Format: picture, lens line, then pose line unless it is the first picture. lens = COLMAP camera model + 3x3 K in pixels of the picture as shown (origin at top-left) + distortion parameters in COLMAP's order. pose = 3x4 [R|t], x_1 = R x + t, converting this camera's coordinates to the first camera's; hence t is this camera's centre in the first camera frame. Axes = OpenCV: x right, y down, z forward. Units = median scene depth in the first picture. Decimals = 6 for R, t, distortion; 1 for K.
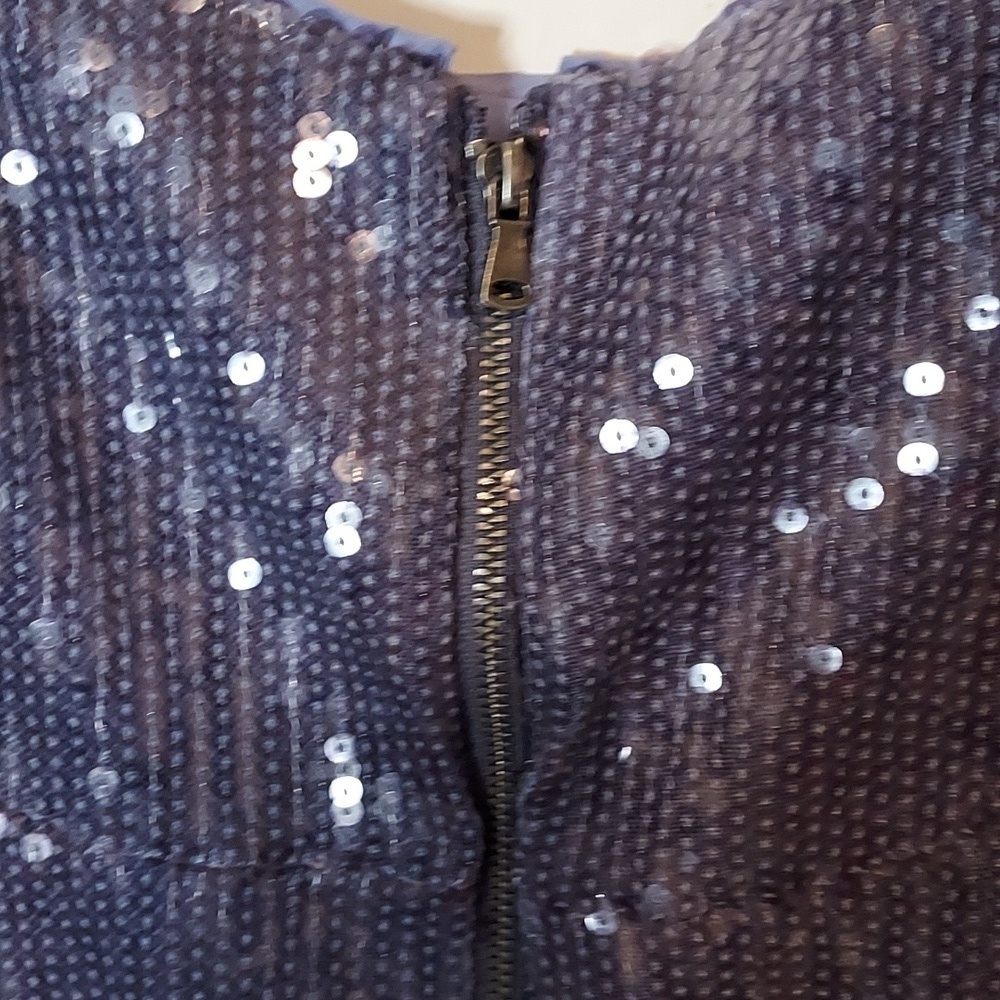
lens RADIAL K [[1549.2, 0, 501.3], [0, 1549.2, 461.8], [0, 0, 1]] dist [0.075159, -0.052925]
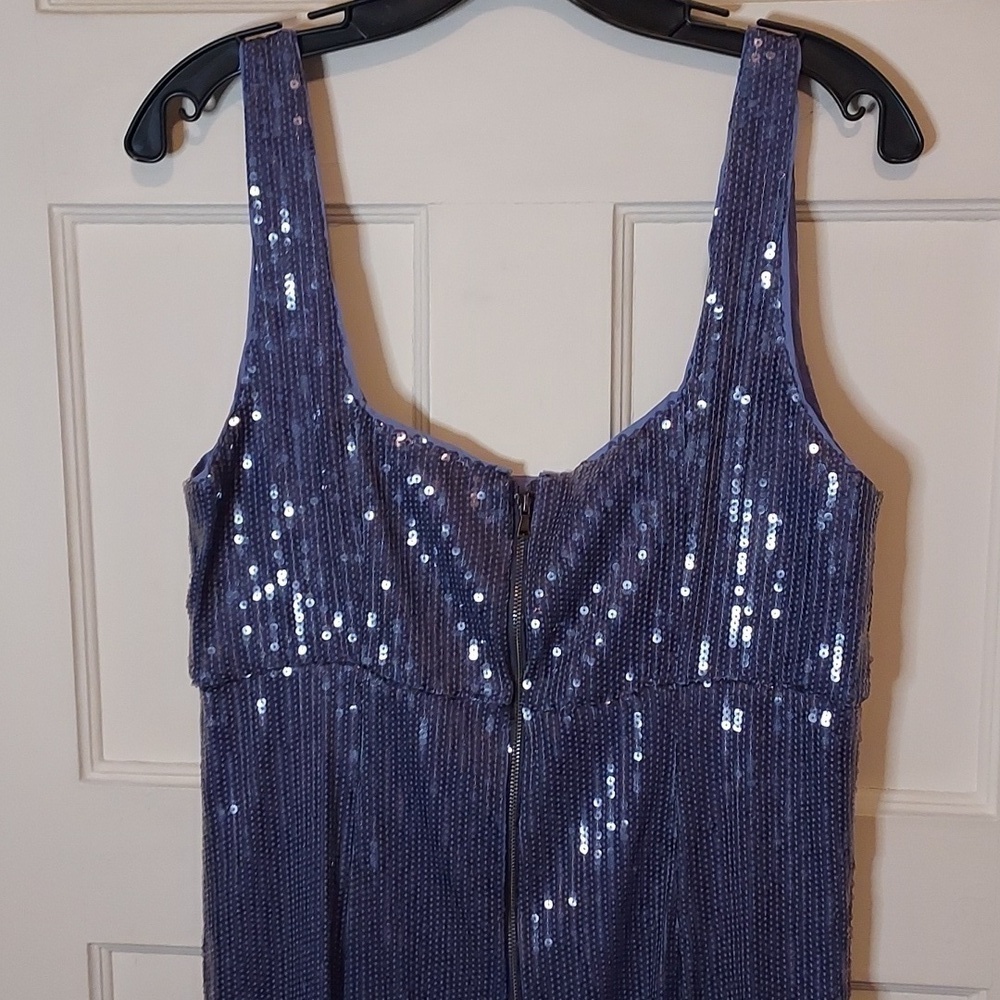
lens RADIAL K [[1556.6, 0, 482.7], [0, 1556.6, 498.0], [0, 0, 1]] dist [0.093390, -0.017390]
pose [[0.999041, 0.024592, -0.036219, 0.039226], [-0.030084, 0.986682, -0.159854, 0.421148], [0.031806, 0.160791, 0.986476, -2.801558]]
